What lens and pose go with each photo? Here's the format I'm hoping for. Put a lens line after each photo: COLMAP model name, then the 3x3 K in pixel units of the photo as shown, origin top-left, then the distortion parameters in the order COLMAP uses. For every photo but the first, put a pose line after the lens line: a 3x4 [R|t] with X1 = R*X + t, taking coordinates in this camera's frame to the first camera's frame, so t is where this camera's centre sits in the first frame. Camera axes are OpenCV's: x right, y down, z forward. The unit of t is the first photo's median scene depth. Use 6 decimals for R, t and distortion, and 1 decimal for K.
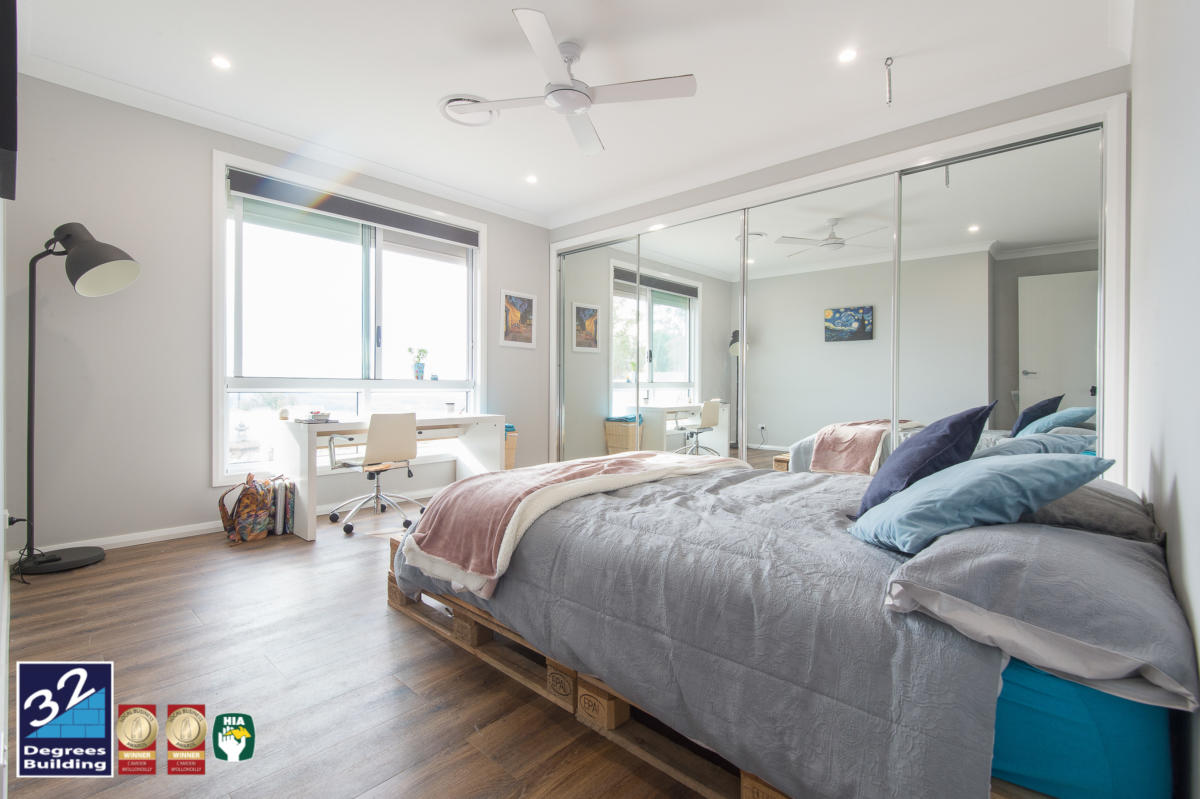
lens RADIAL K [[546.6, 0, 601.5], [0, 546.6, 393.6], [0, 0, 1]] dist [0.003109, 0.000441]
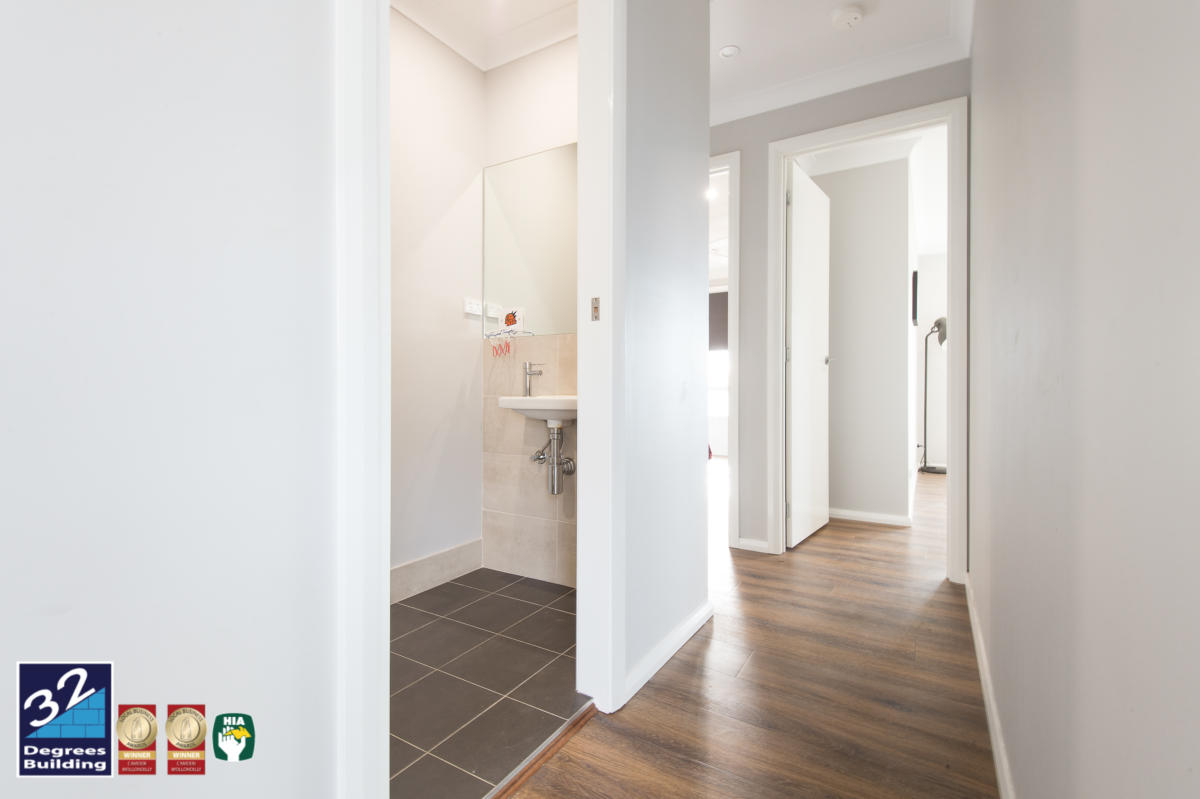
lens RADIAL K [[546.6, 0, 601.1], [0, 546.6, 396.2], [0, 0, 1]] dist [0.003109, 0.000441]
pose [[0.193042, 0.001218, -0.981190, 0.910494], [-0.006208, 0.999981, 0.000020, 0.010643], [0.981171, 0.006088, 0.193046, -0.743347]]
